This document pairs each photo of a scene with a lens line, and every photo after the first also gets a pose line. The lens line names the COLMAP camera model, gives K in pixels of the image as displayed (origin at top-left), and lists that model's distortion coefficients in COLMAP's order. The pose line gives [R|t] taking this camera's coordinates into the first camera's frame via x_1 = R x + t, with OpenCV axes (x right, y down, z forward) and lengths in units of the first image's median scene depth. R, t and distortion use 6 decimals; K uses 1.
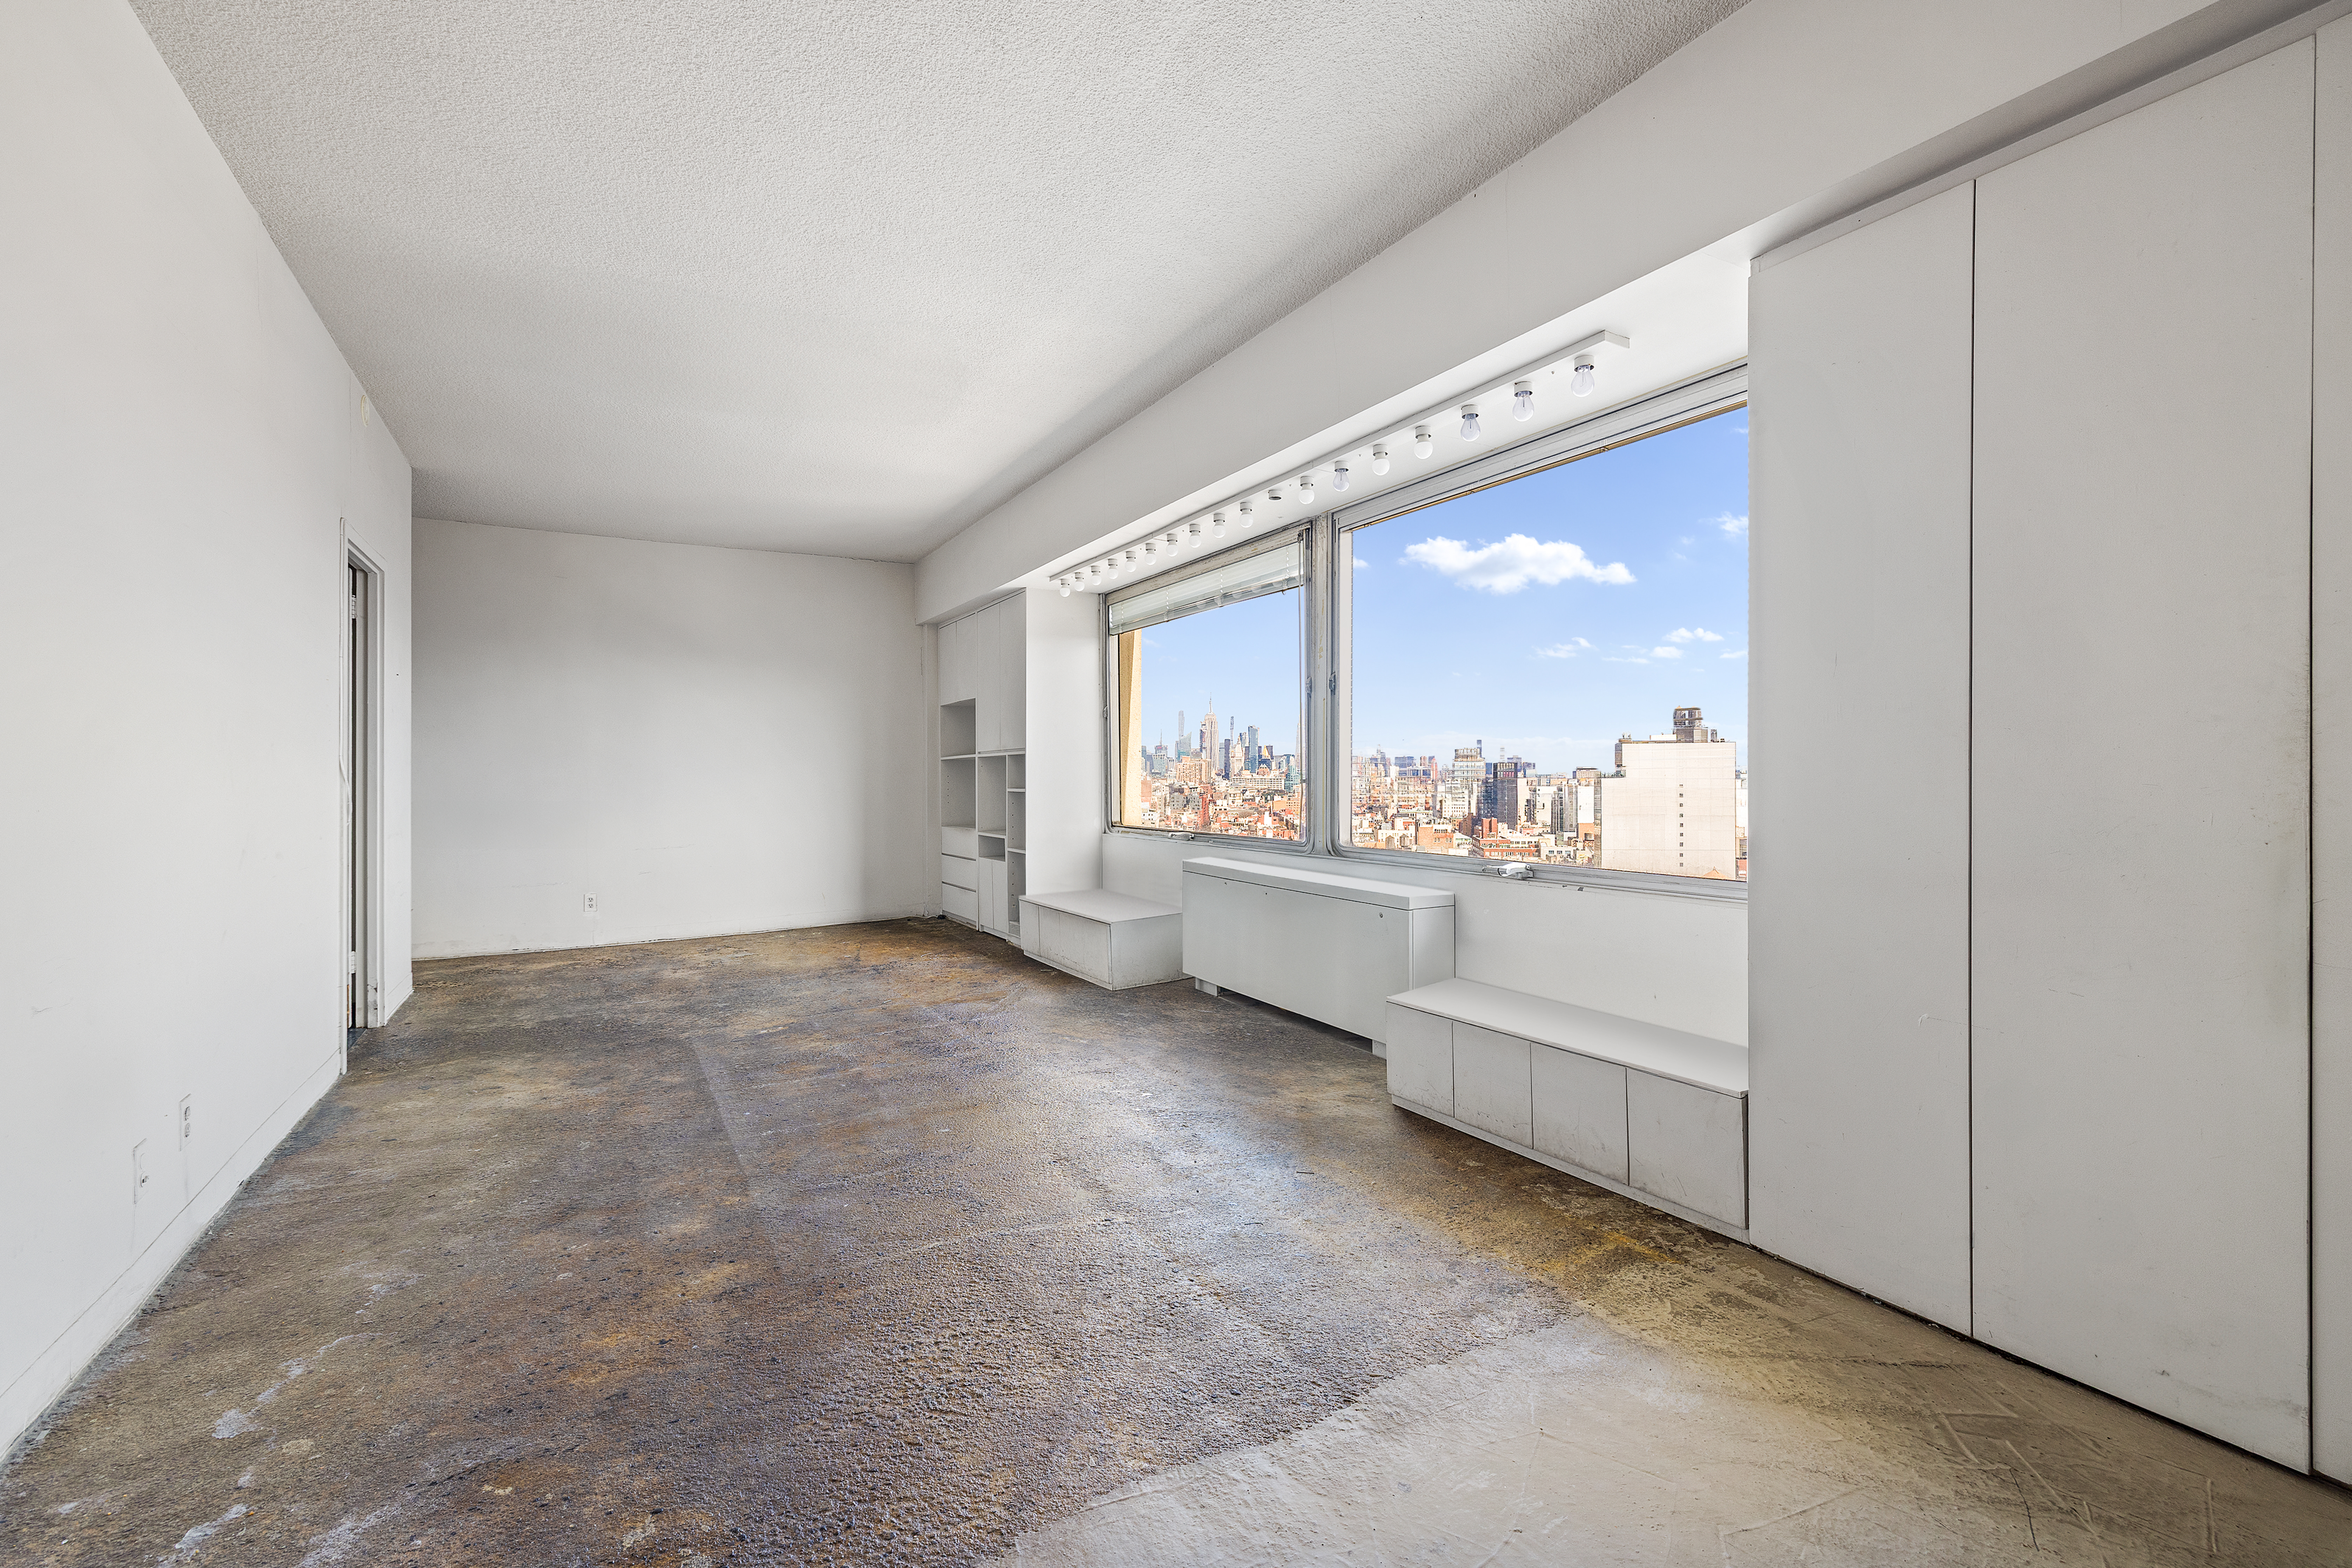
lens RADIAL K [[959.6, 0, 1176.0], [0, 959.6, 784.0], [0, 0, 1]] dist [-0.034198, 0.000238]
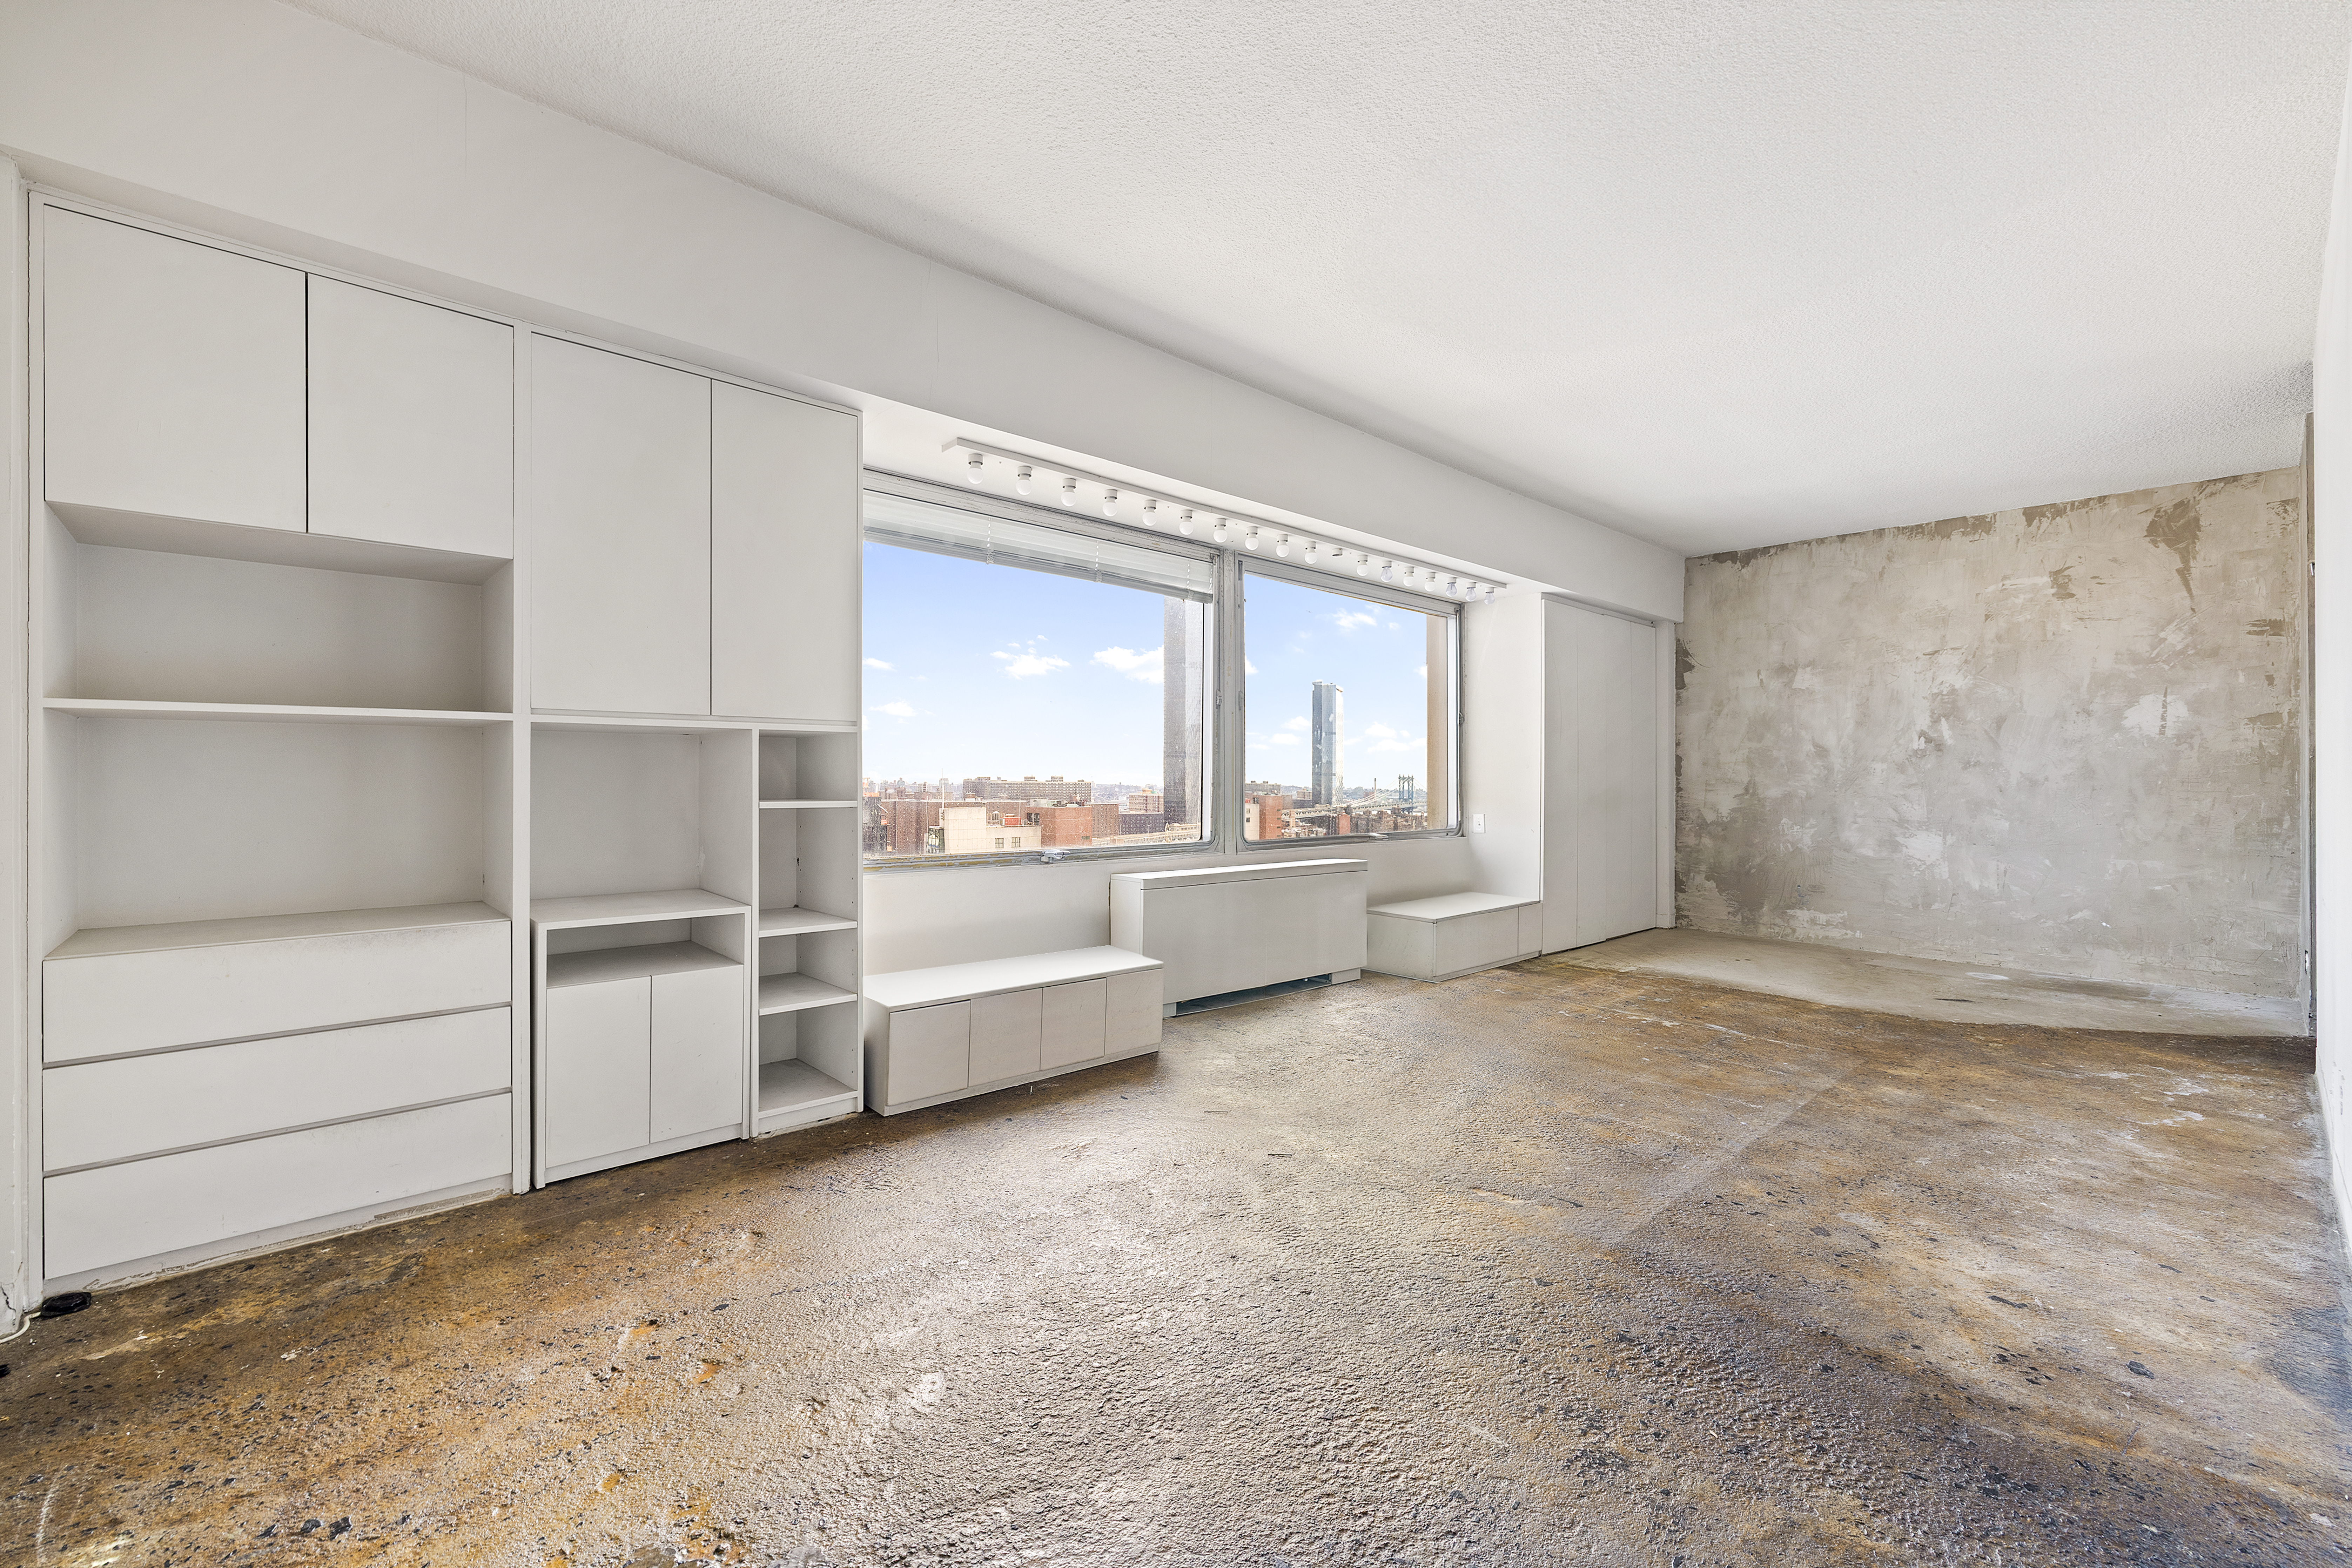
lens RADIAL K [[959.6, 0, 1176.0], [0, 959.6, 784.0], [0, 0, 1]] dist [-0.034198, 0.000238]
pose [[-0.166378, 0.008899, 0.986022, -0.973621], [0.010132, 0.999922, -0.007315, 0.002935], [-0.986010, 0.008774, -0.166455, 1.287740]]
